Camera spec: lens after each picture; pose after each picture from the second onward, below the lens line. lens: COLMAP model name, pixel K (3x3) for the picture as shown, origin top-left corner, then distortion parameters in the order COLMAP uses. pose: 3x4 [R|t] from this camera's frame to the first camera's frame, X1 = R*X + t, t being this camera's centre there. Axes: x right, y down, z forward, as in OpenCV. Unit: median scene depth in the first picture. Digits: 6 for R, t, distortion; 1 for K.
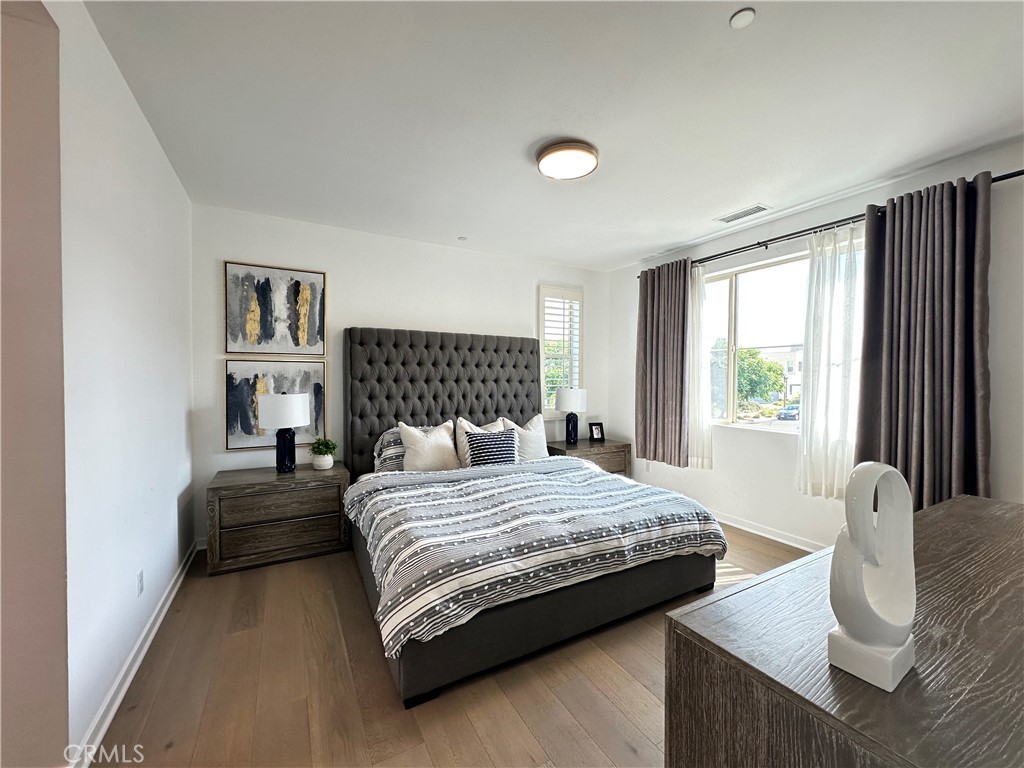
lens RADIAL K [[408.5, 0, 511.8], [0, 408.5, 380.9], [0, 0, 1]] dist [-0.004126, 0.000386]
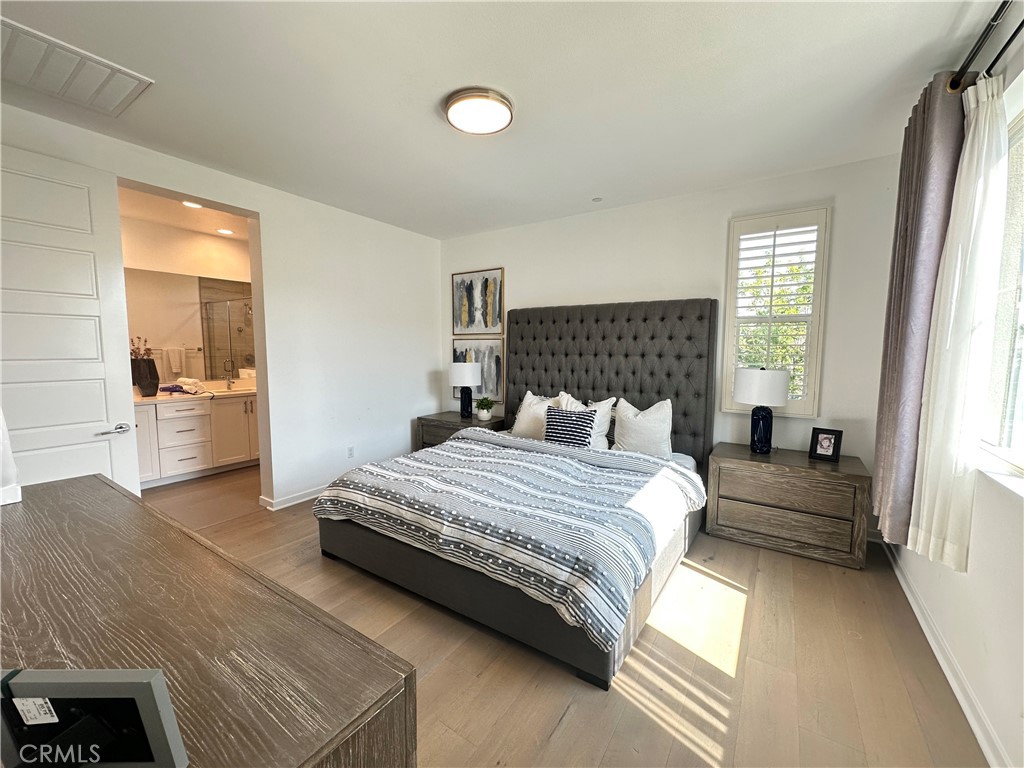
lens RADIAL K [[408.5, 0, 511.0], [0, 408.5, 382.8], [0, 0, 1]] dist [-0.004126, 0.000386]
pose [[0.461763, 0.071230, -0.884139, 0.743199], [-0.010948, 0.997152, 0.074617, -0.005614], [0.886936, -0.024776, 0.461228, 0.466964]]
